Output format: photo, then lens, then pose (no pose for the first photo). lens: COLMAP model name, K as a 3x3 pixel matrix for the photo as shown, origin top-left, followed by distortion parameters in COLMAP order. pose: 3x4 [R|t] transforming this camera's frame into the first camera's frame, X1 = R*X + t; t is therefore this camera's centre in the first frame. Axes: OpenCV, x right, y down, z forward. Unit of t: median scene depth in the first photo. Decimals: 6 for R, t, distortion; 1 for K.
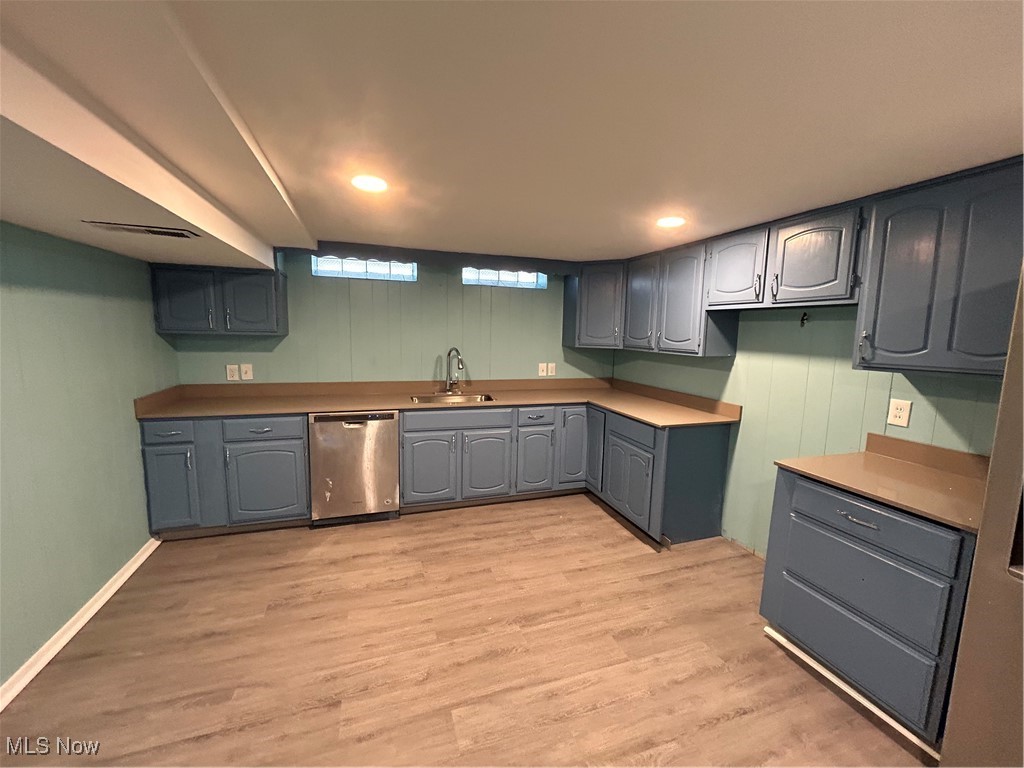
lens RADIAL K [[414.7, 0, 514.3], [0, 414.7, 381.7], [0, 0, 1]] dist [-0.001181, 0.000944]
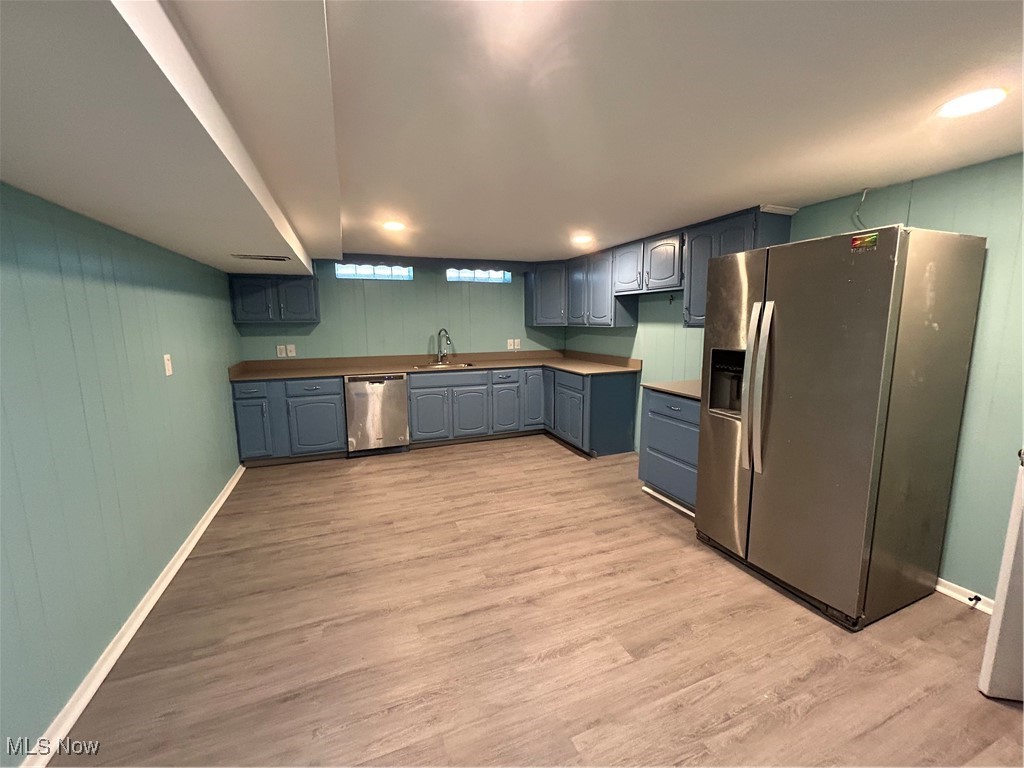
lens RADIAL K [[414.7, 0, 511.8], [0, 414.7, 381.4], [0, 0, 1]] dist [-0.001181, 0.000944]
pose [[0.998598, -0.036787, 0.038054, 0.026835], [0.035942, 0.999097, 0.022658, 0.085530], [-0.038853, -0.021259, 0.999019, -0.463015]]
